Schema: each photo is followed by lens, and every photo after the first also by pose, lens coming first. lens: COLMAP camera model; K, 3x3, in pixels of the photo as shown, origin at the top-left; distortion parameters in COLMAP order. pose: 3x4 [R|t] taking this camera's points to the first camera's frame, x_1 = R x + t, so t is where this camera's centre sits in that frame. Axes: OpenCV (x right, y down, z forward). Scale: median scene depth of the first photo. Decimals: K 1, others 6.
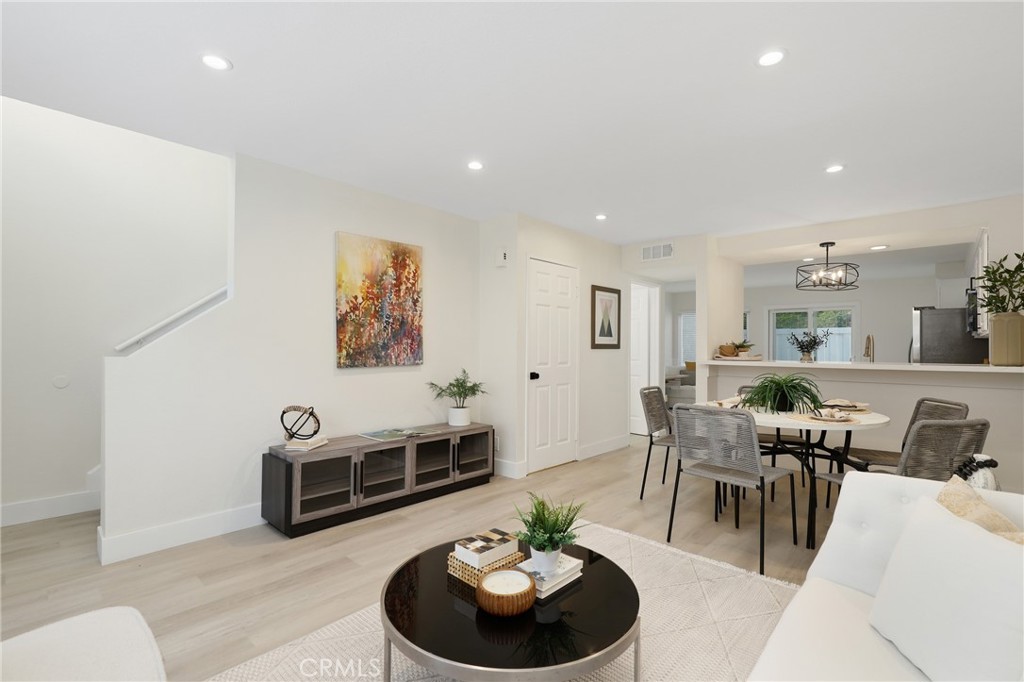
lens RADIAL K [[467.1, 0, 519.9], [0, 467.1, 343.3], [0, 0, 1]] dist [0.001531, -0.000125]
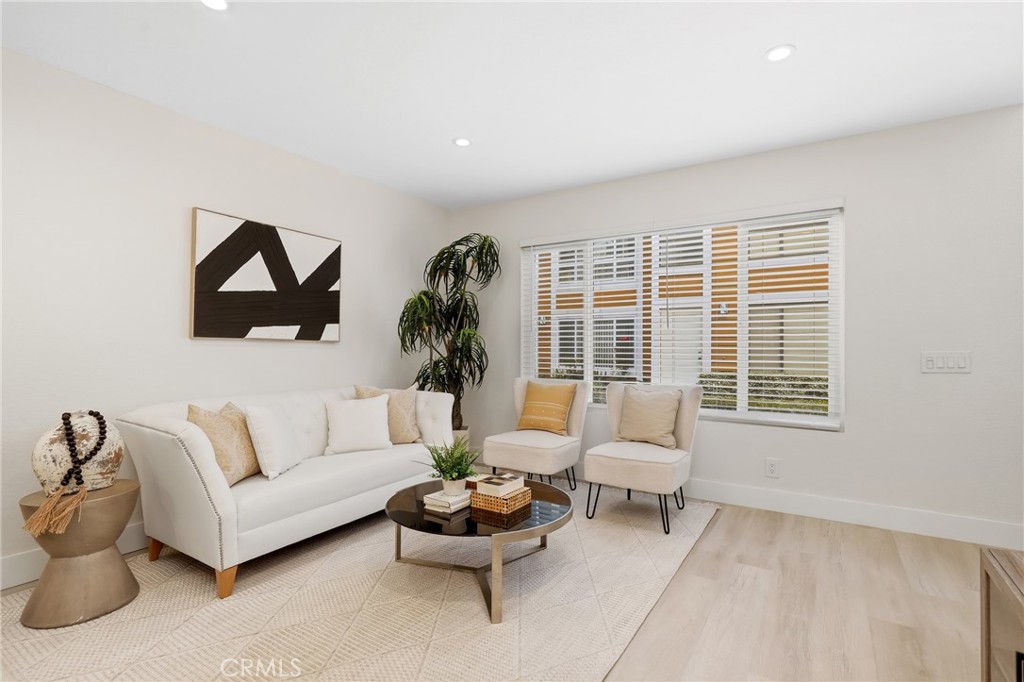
lens RADIAL K [[490.8, 0, 513.0], [0, 490.8, 345.3], [0, 0, 1]] dist [0.001405, 0.000454]
pose [[-0.986132, -0.012963, -0.165453, 0.057058], [-0.010840, 0.999847, -0.013728, 0.037287], [0.165606, -0.011744, -0.986122, 1.075204]]
